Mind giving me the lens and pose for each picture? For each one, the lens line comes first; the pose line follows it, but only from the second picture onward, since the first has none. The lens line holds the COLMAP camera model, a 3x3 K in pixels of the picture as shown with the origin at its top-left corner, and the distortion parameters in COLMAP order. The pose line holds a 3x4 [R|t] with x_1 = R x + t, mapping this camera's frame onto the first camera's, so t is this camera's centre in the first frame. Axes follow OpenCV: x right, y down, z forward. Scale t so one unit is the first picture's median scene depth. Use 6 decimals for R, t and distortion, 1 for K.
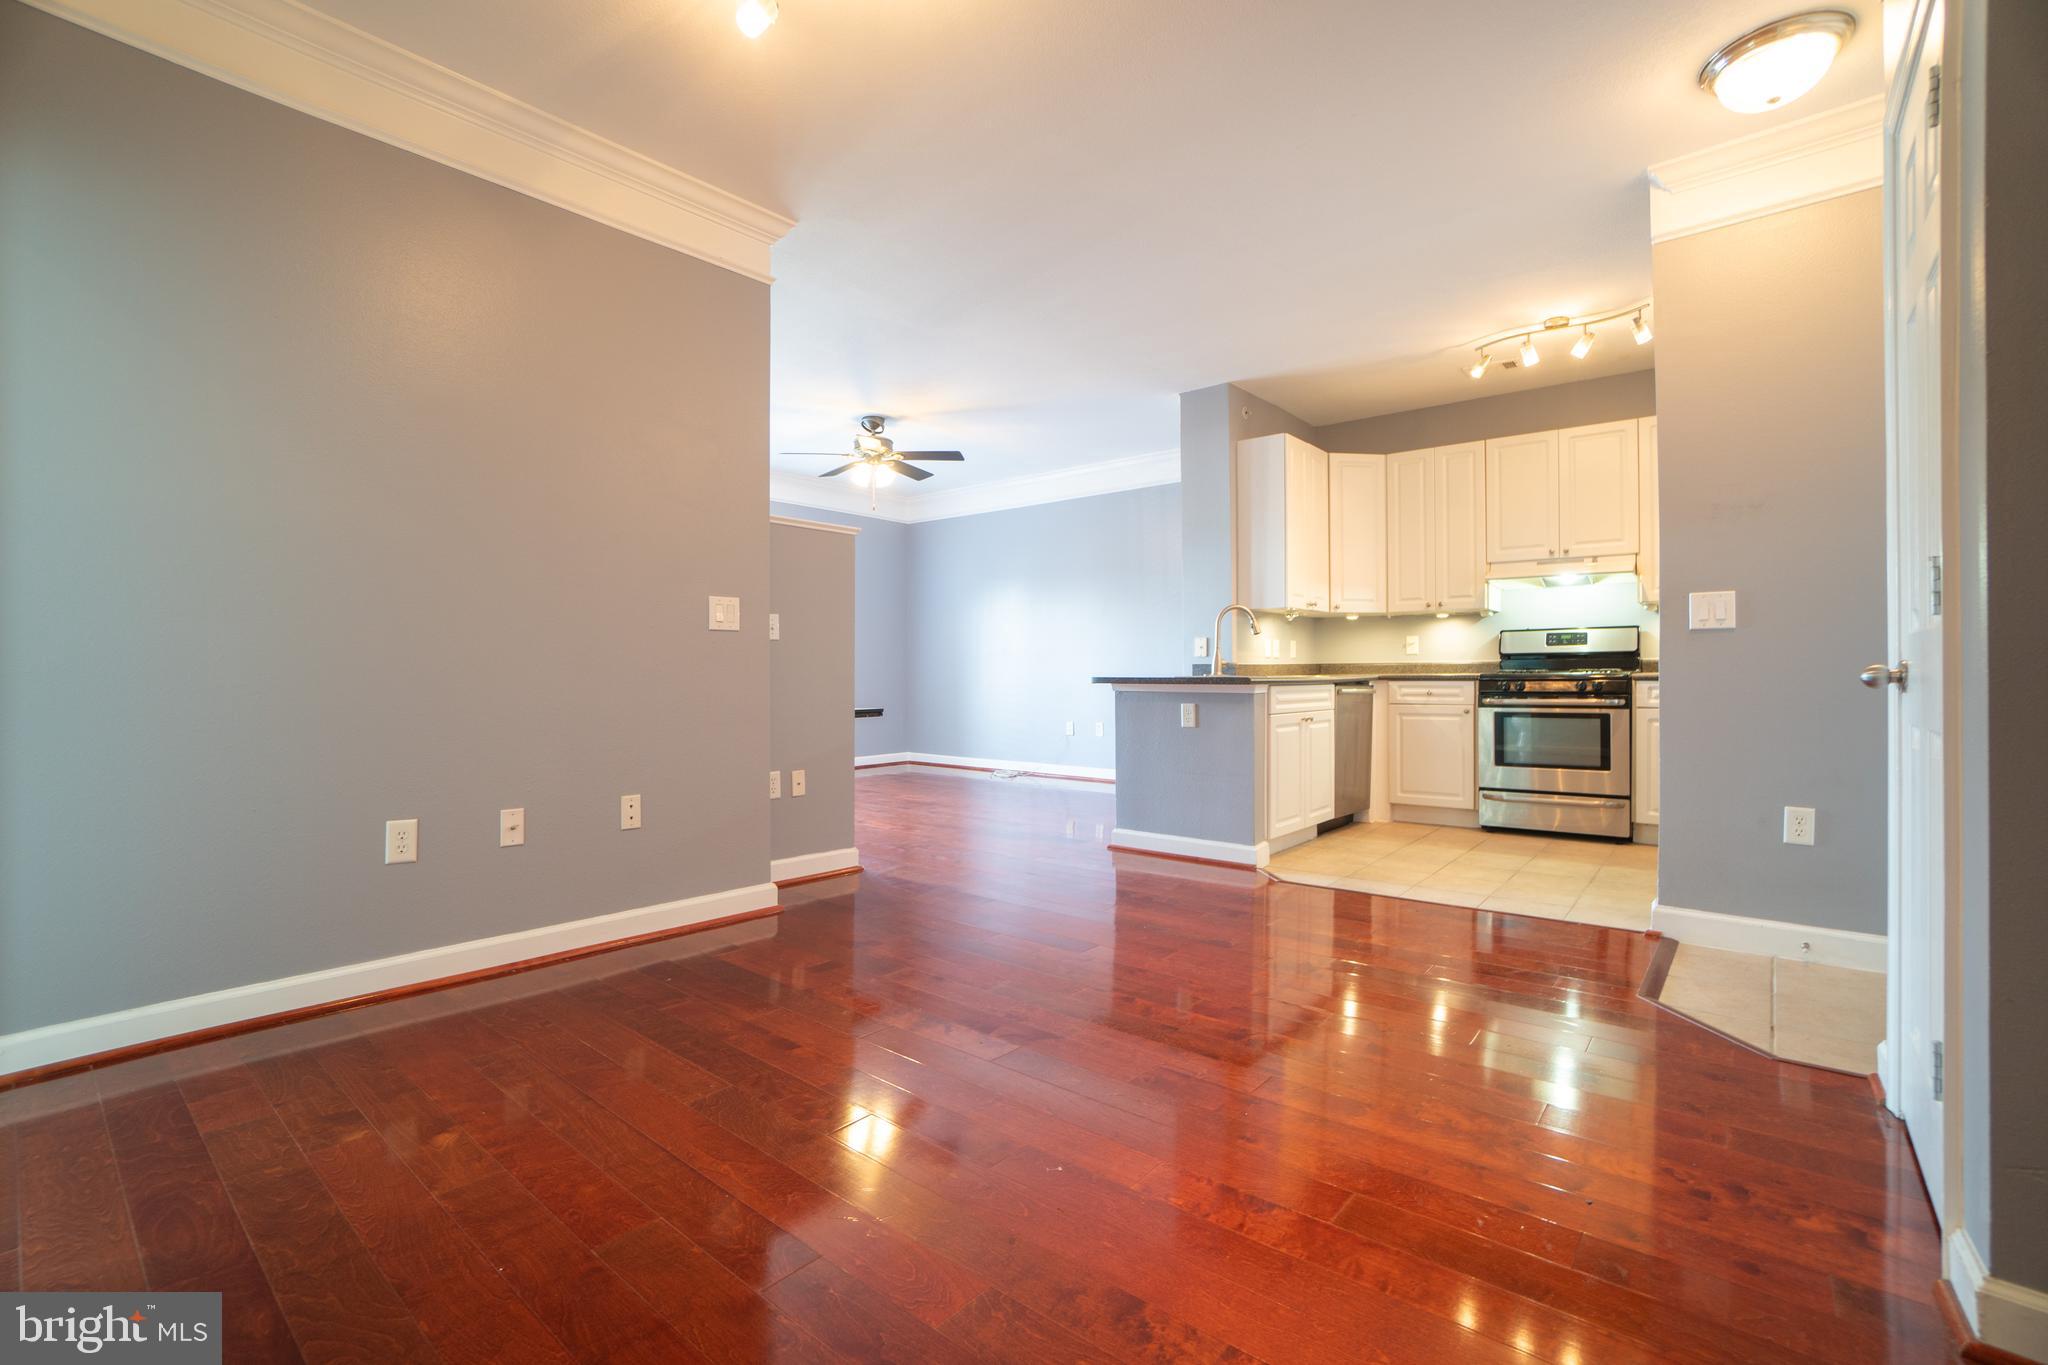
lens RADIAL K [[899.4, 0, 1003.8], [0, 899.4, 675.9], [0, 0, 1]] dist [-0.064447, 0.022808]
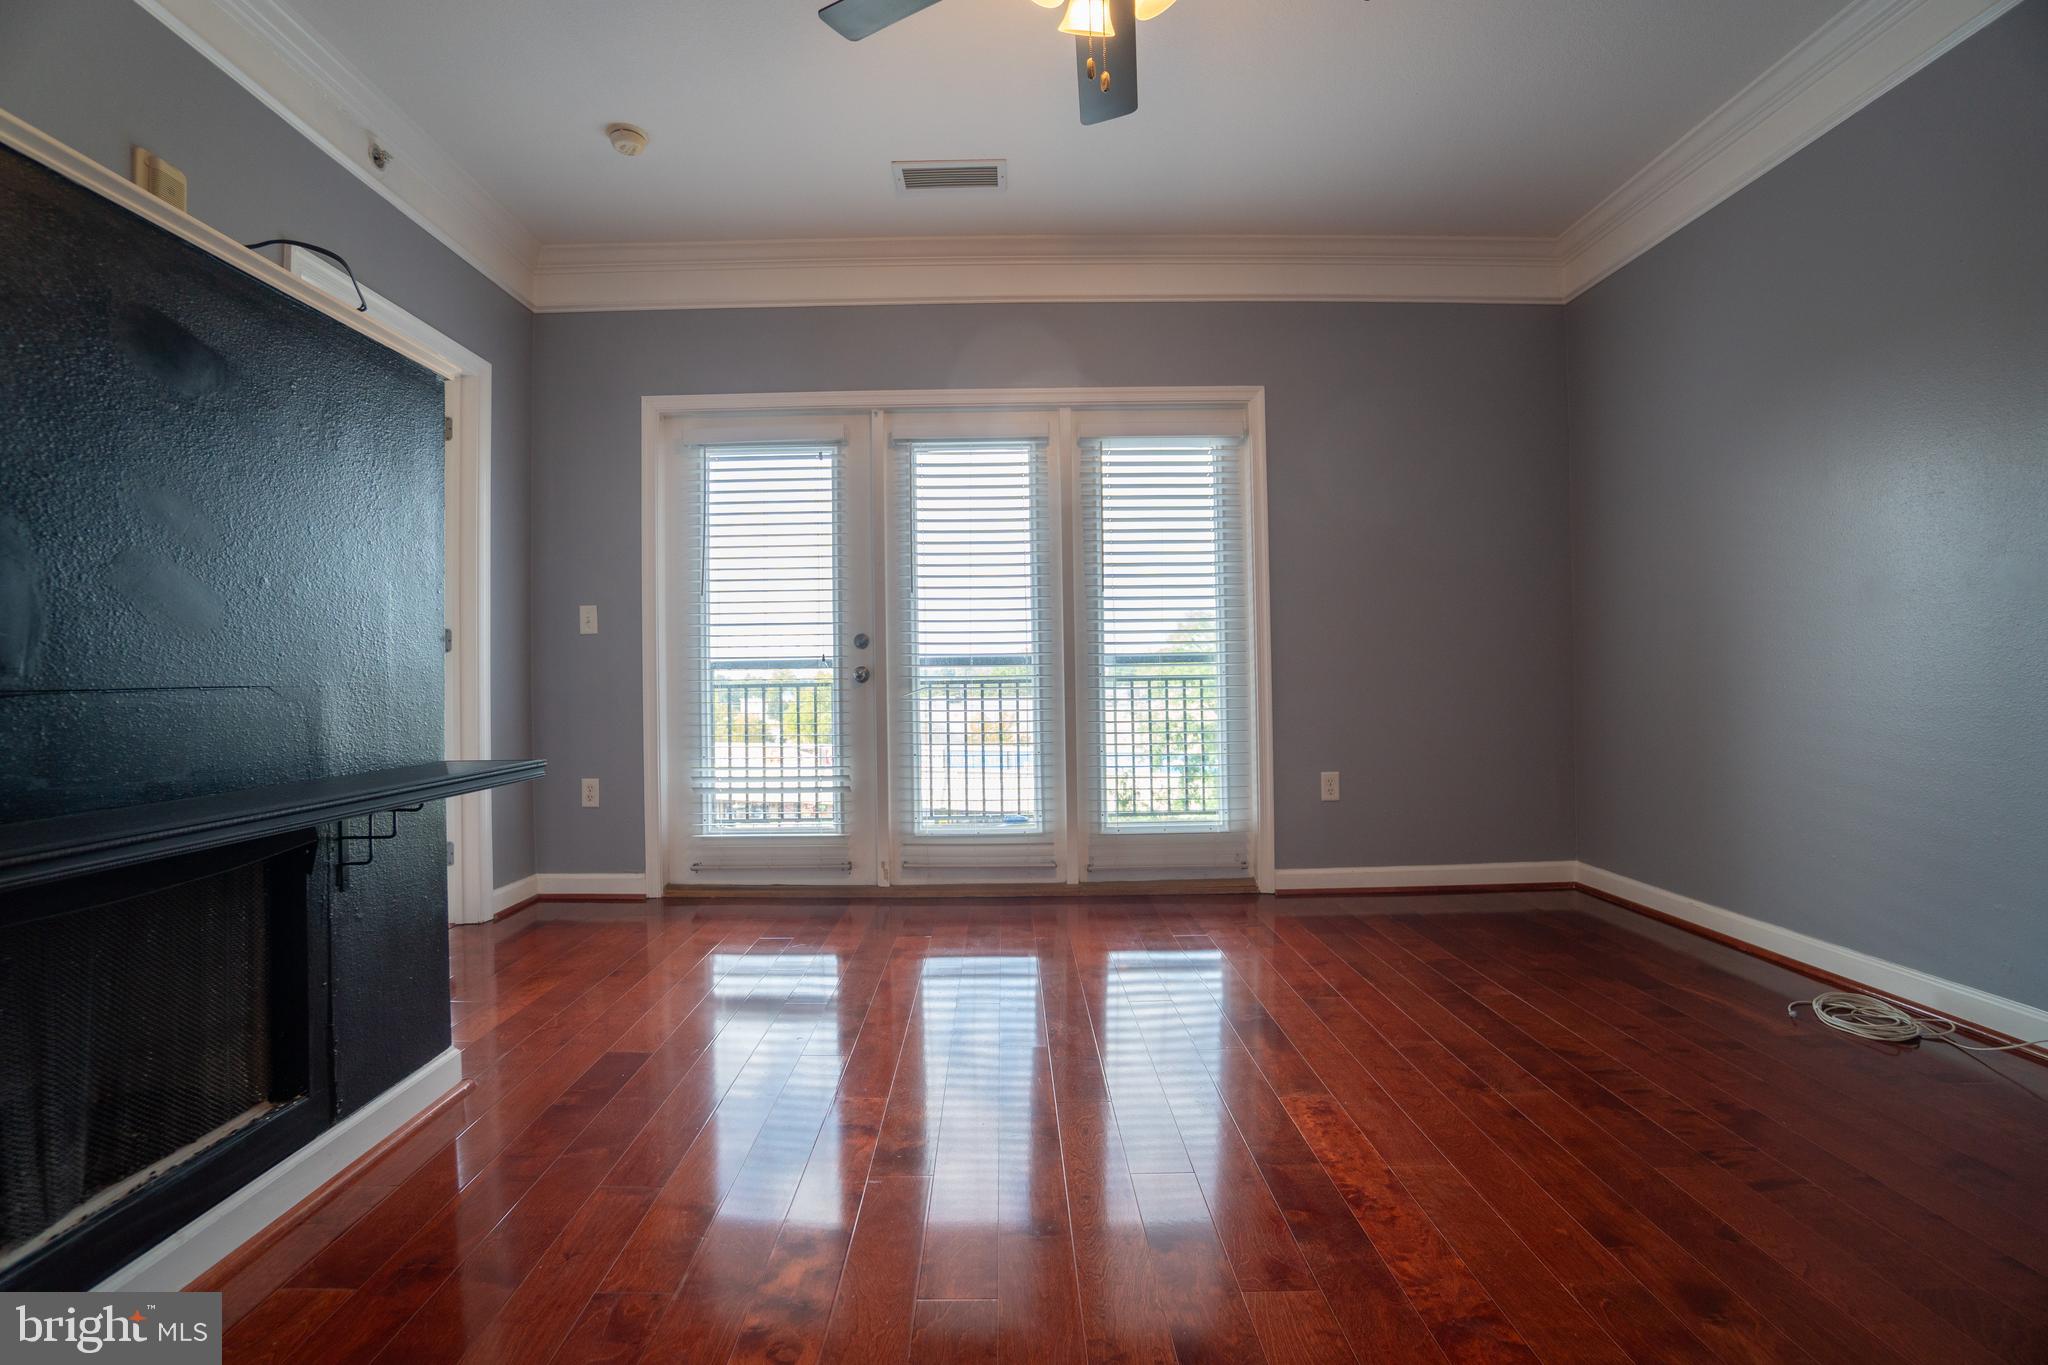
lens RADIAL K [[899.4, 0, 1003.8], [0, 899.4, 675.9], [0, 0, 1]] dist [-0.064447, 0.022808]
pose [[0.652225, -0.009275, -0.757969, 0.049658], [0.009700, 0.999945, -0.003889, -0.000646], [0.757964, -0.004816, 0.652279, 0.986943]]
